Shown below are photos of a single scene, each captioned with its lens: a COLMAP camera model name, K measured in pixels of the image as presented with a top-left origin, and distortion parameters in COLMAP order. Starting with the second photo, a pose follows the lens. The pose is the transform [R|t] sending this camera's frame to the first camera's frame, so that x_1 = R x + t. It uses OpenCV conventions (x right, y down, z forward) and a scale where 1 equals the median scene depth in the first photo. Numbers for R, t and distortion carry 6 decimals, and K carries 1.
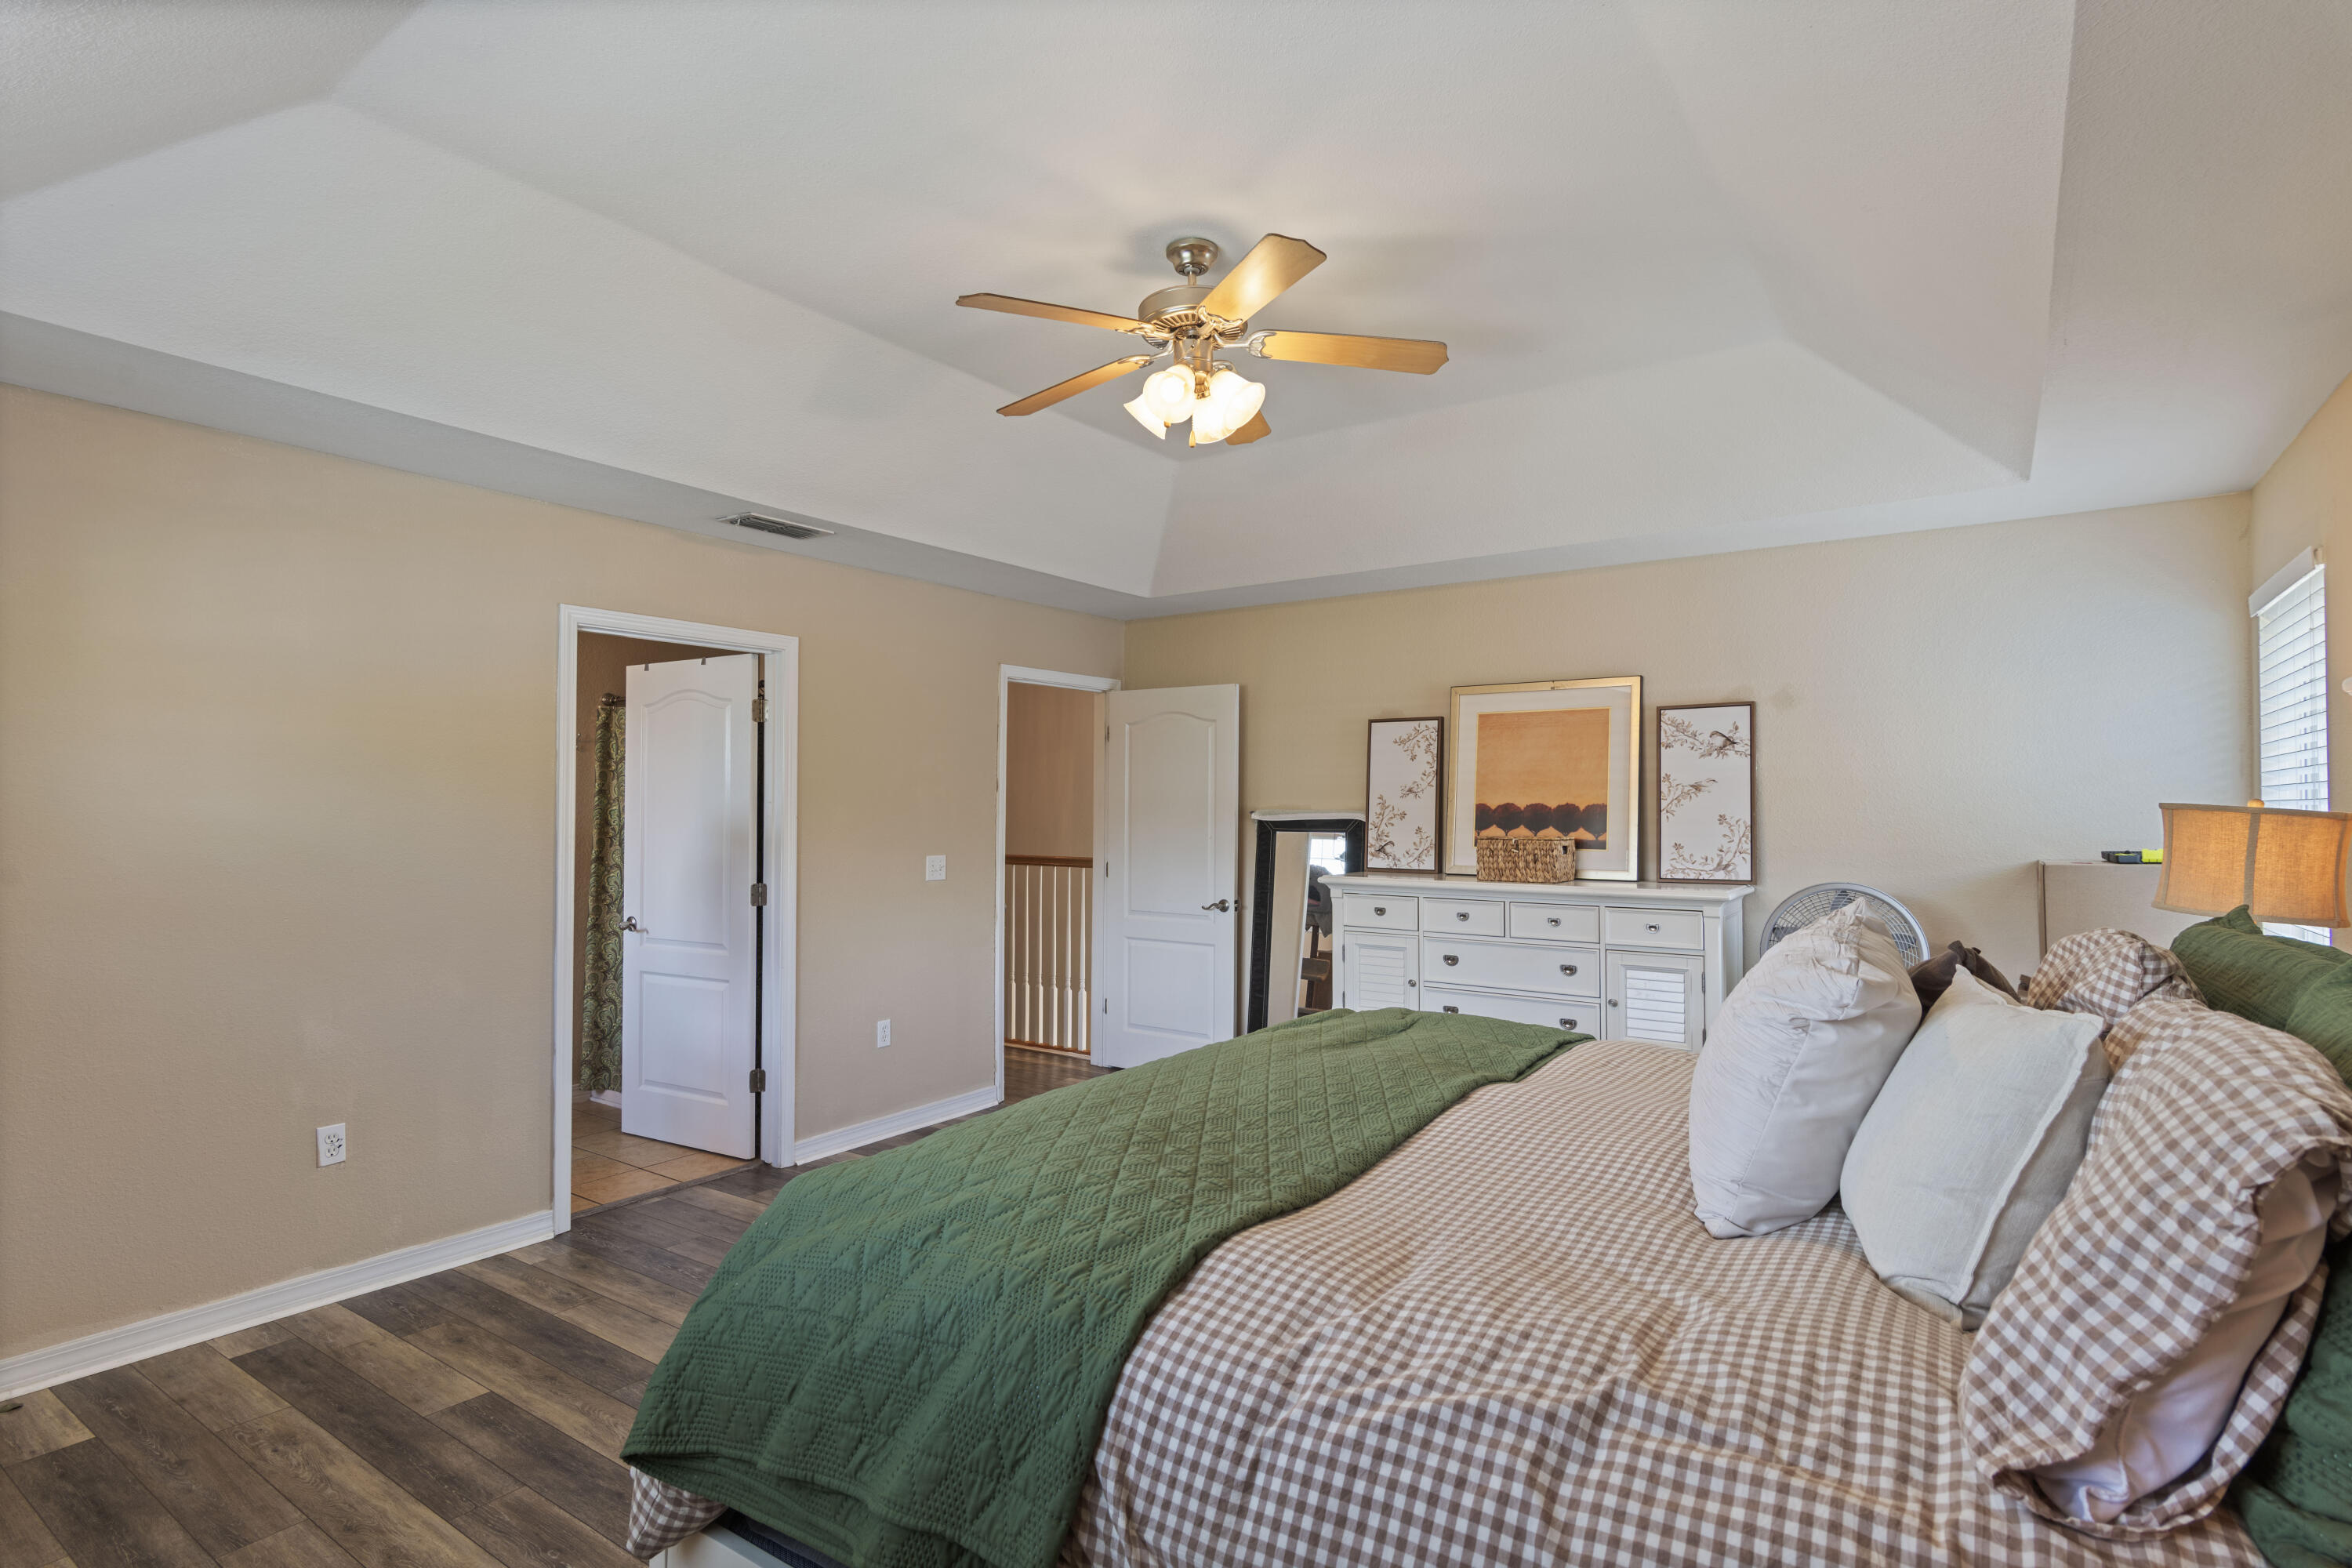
lens RADIAL K [[1175.7, 0, 1159.5], [0, 1175.7, 789.9], [0, 0, 1]] dist [0.000352, 0.000138]
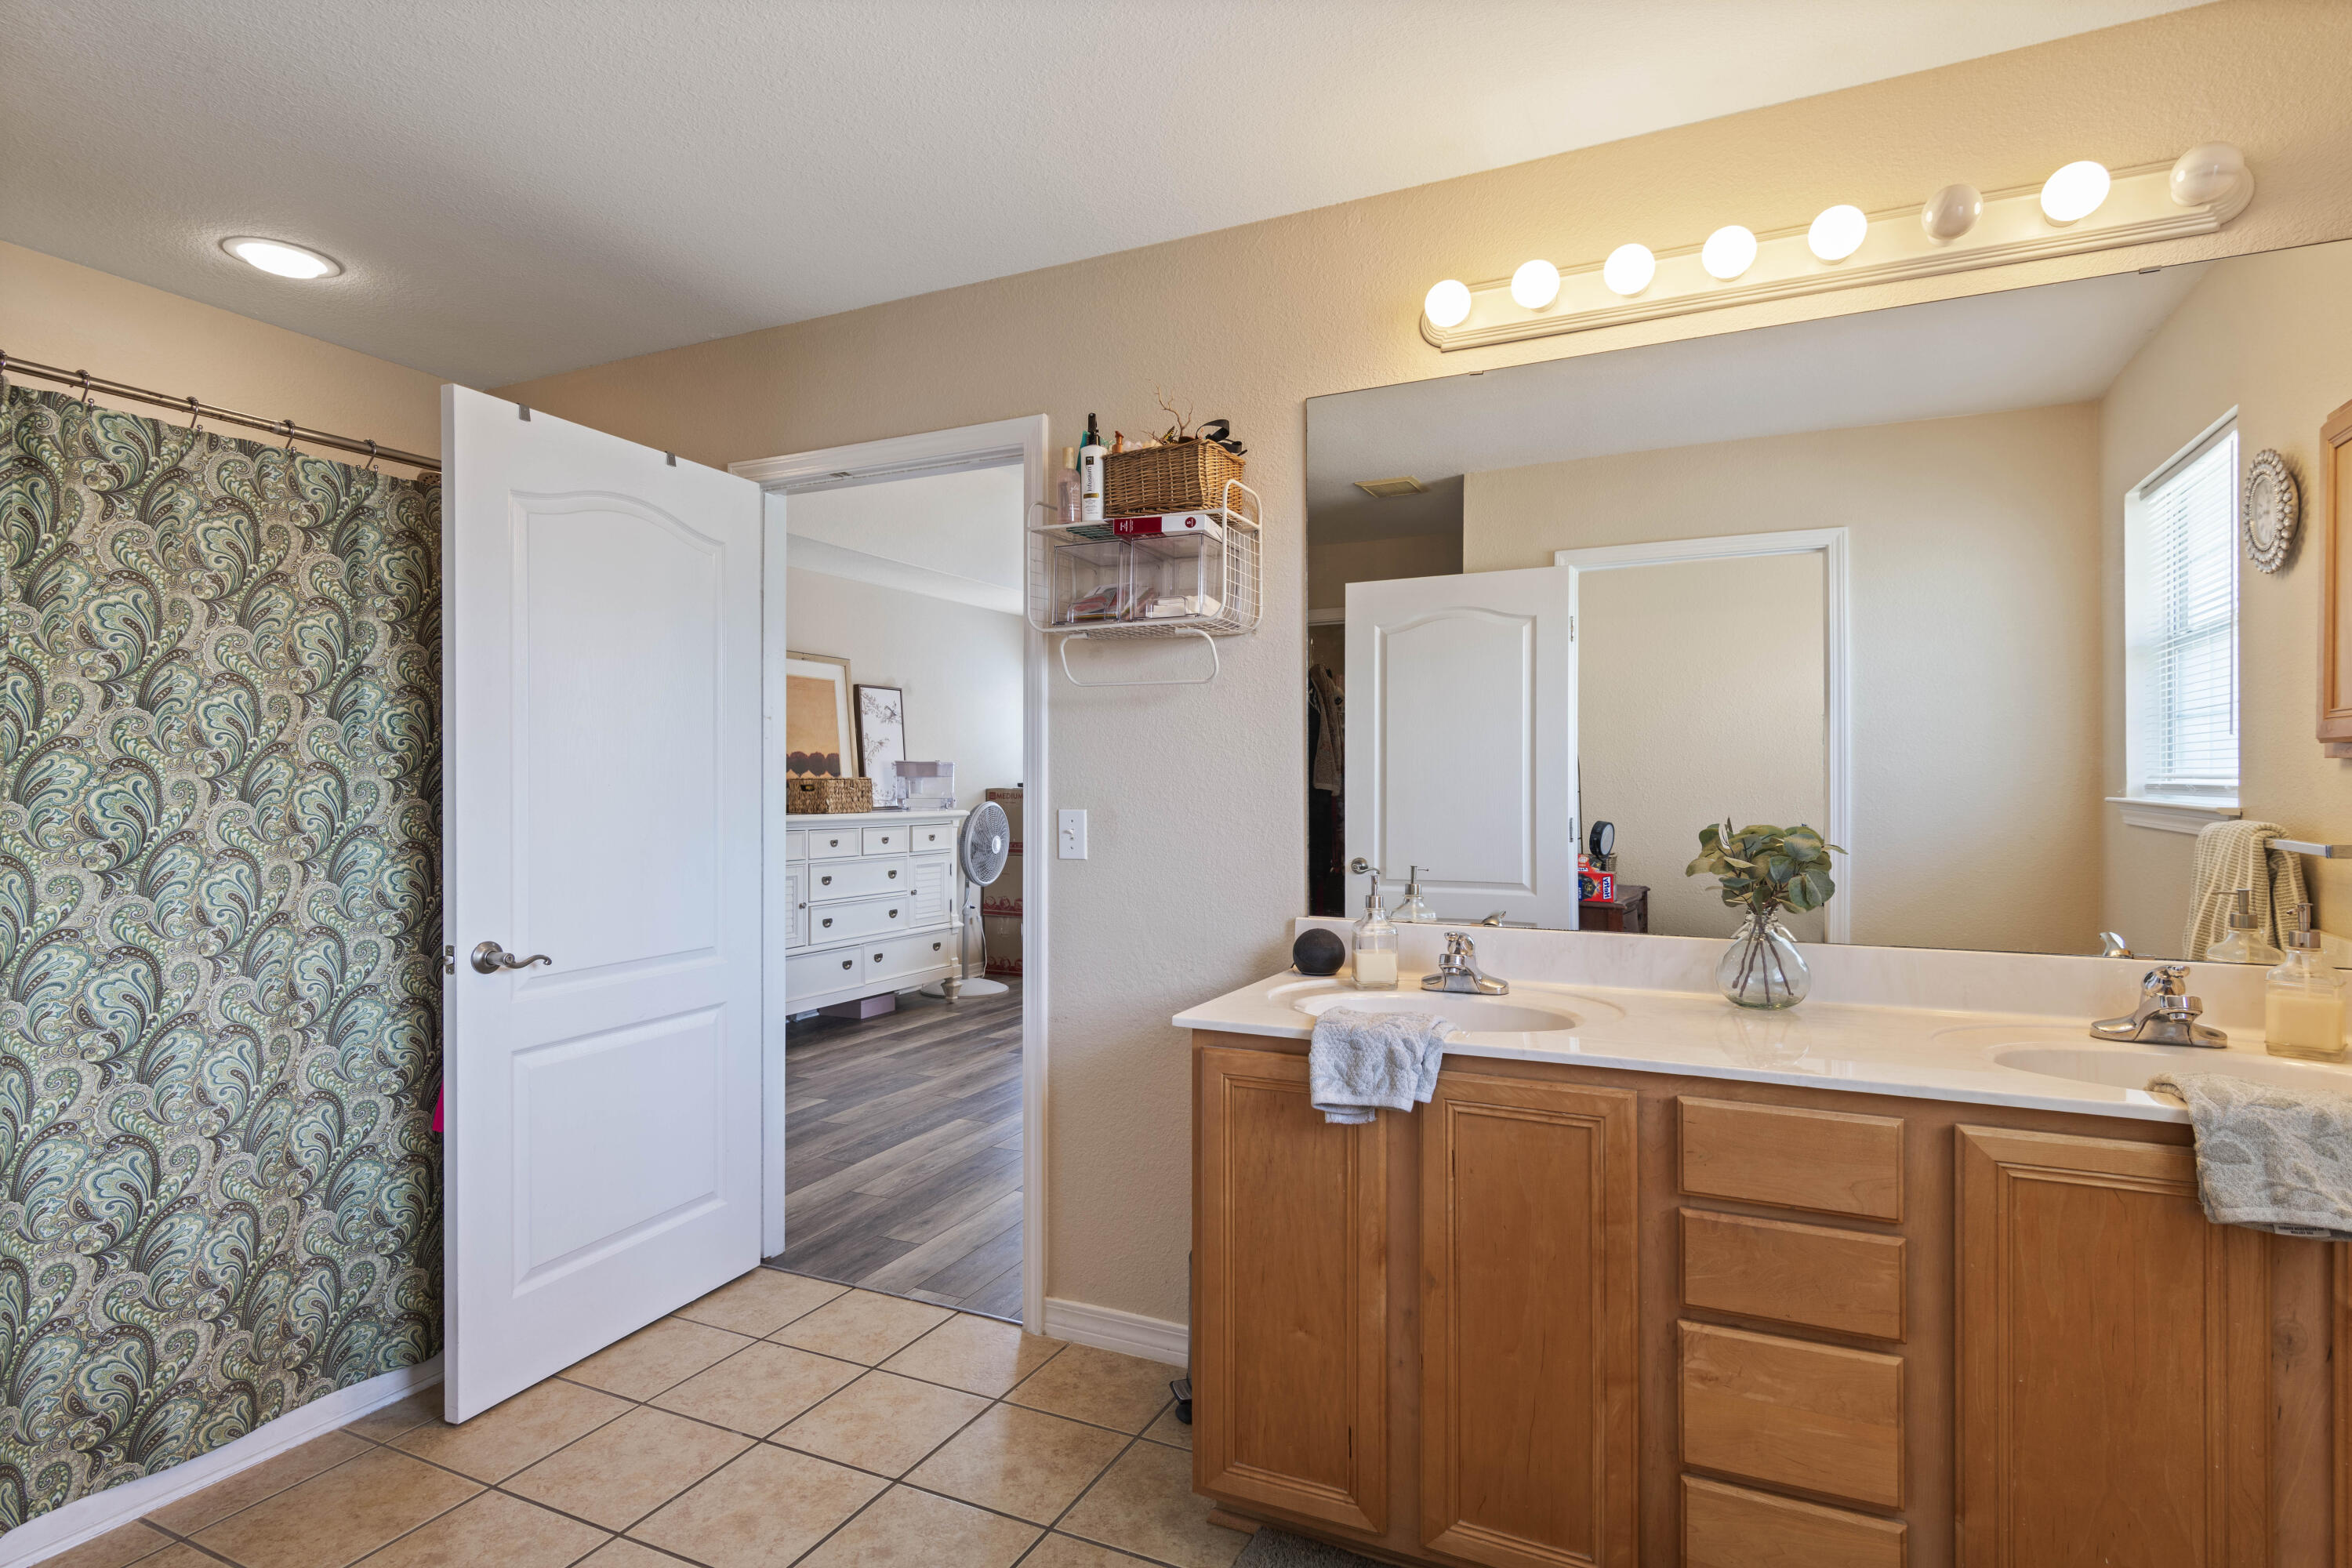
lens RADIAL K [[1175.7, 0, 1159.5], [0, 1175.7, 789.9], [0, 0, 1]] dist [0.000352, 0.000138]
pose [[-0.148434, -0.015800, 0.988796, -1.033246], [-0.026951, 0.999566, 0.011926, 0.028604], [-0.988555, -0.024879, -0.148795, 0.873812]]
